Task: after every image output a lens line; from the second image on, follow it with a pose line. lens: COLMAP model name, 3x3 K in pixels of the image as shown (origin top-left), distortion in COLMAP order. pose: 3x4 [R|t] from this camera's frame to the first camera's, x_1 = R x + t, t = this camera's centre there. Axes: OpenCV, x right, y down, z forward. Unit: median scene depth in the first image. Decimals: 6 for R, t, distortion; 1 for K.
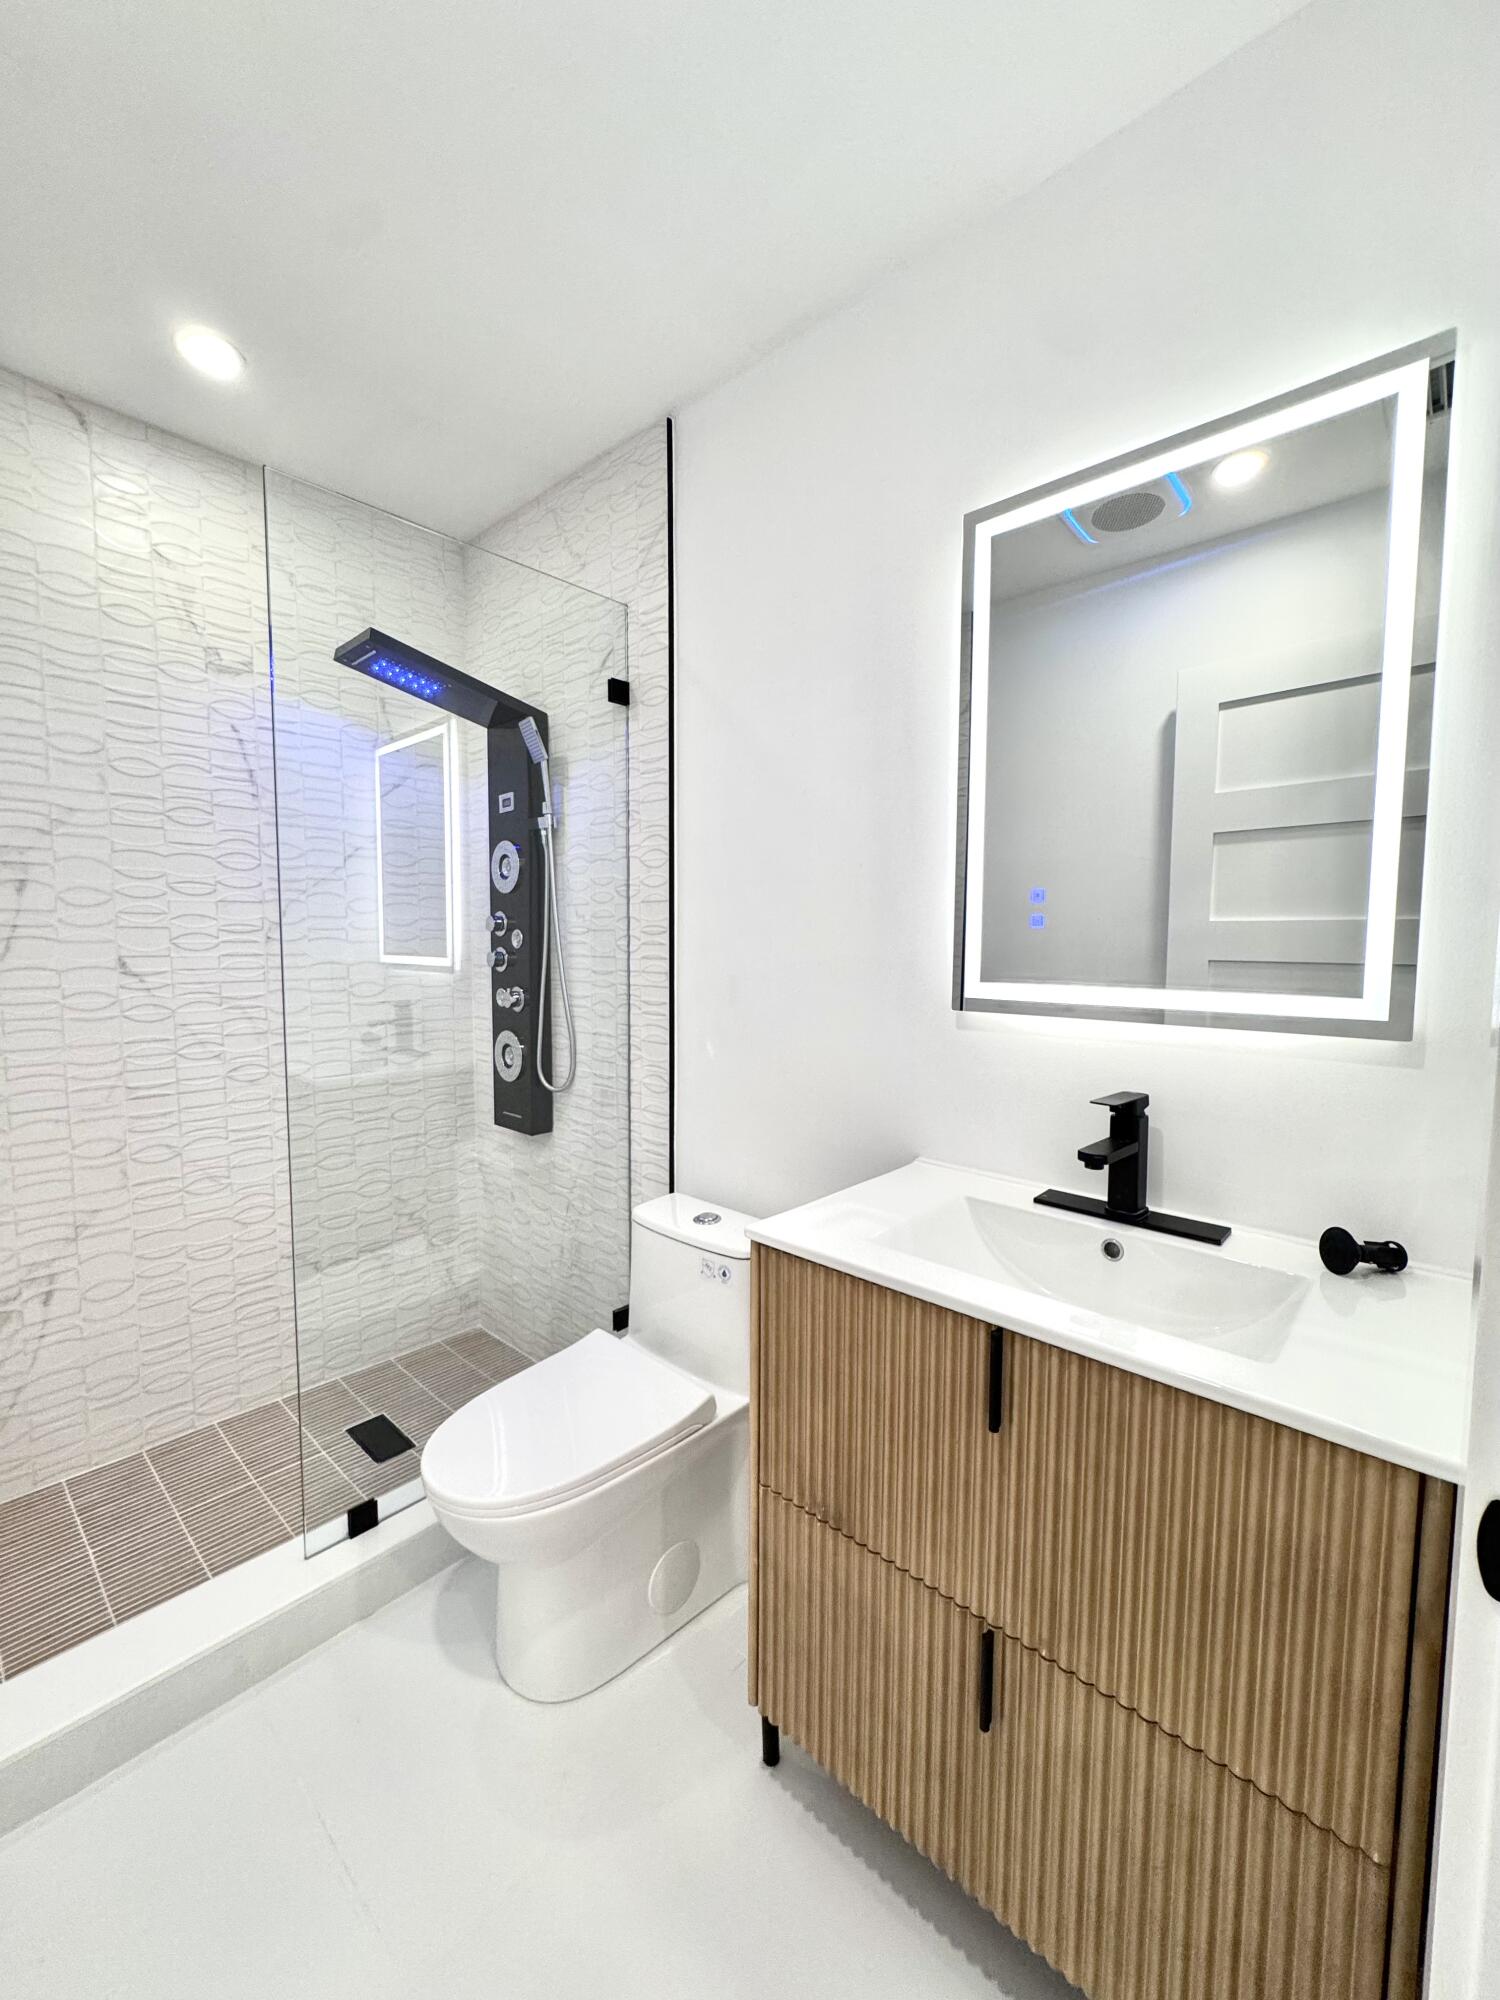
lens RADIAL K [[800.1, 0, 750.0], [0, 800.1, 1000.0], [0, 0, 1]] dist [-0.004475, 0.000318]
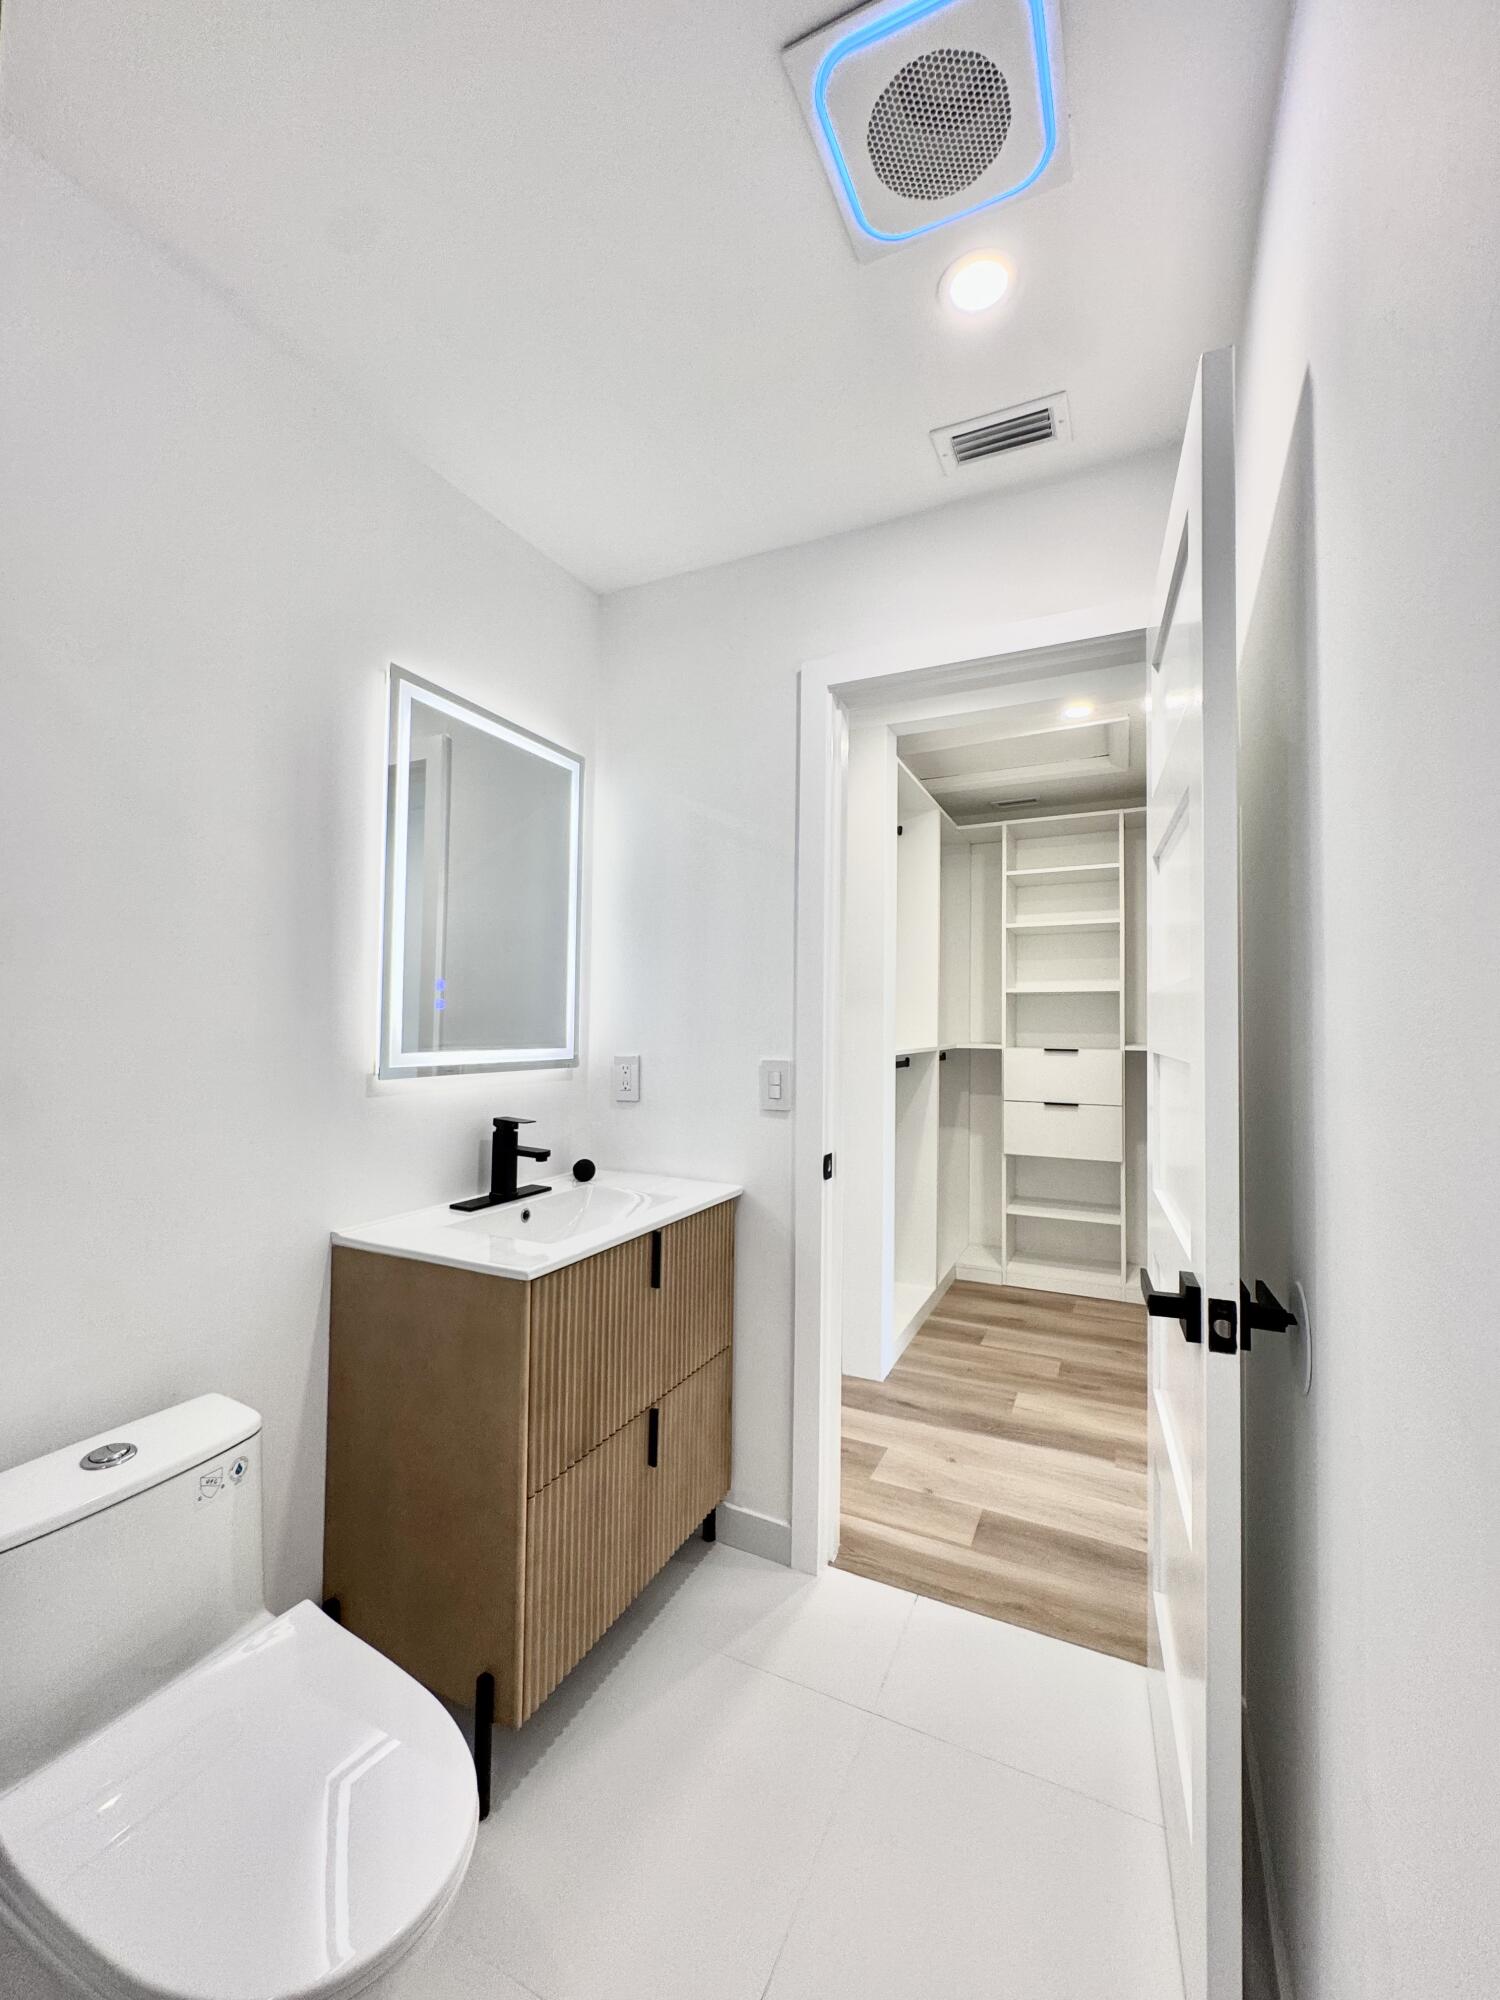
lens RADIAL K [[800.1, 0, 750.0], [0, 800.1, 1000.0], [0, 0, 1]] dist [-0.004475, 0.000318]
pose [[-0.286038, 0.021039, 0.957987, -1.194455], [0.056751, 0.998376, -0.004981, -0.078682], [-0.956536, 0.052942, -0.286767, 1.004759]]
